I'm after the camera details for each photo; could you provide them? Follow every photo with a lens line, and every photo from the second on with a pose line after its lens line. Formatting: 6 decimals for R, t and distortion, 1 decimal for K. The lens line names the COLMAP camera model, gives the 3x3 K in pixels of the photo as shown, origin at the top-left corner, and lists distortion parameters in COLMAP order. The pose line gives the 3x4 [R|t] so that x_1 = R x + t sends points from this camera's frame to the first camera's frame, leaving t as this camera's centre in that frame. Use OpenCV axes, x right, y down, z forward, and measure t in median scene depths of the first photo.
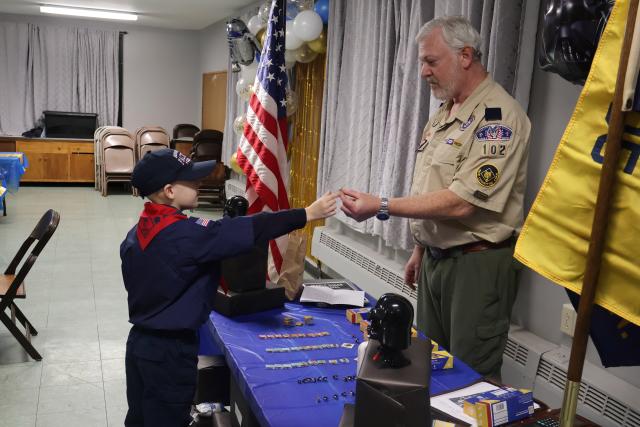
lens RADIAL K [[669.9, 0, 320.0], [0, 669.9, 213.5], [0, 0, 1]] dist [-0.002646, -0.003494]
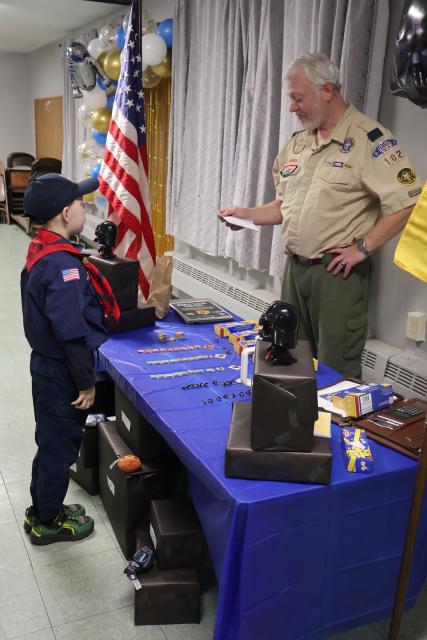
lens RADIAL K [[660.9, 0, 213.5], [0, 660.9, 320.0], [0, 0, 1]] dist [-0.003508, -0.000674]
pose [[0.995145, -0.037162, 0.091136, -0.049952], [0.026157, 0.992538, 0.119095, 0.007390], [-0.094881, -0.116133, 0.988691, -0.044707]]
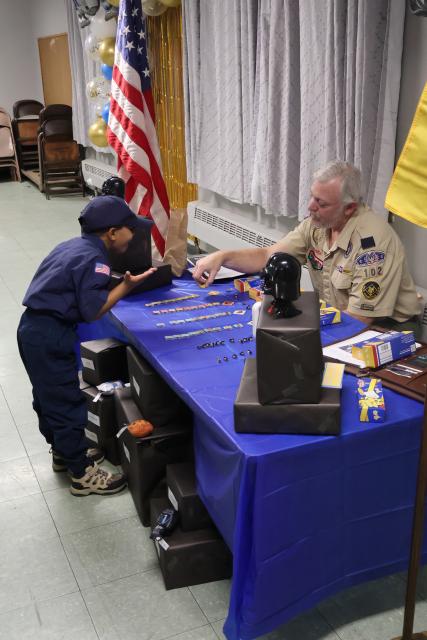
lens RADIAL K [[752.1, 0, 213.5], [0, 752.1, 320.0], [0, 0, 1]] dist [0.000590, 0.012722]
pose [[0.994752, -0.099989, 0.021716, -0.019066], [0.094669, 0.979927, 0.175442, -0.000038], [-0.038823, -0.172466, 0.984250, -0.112808]]
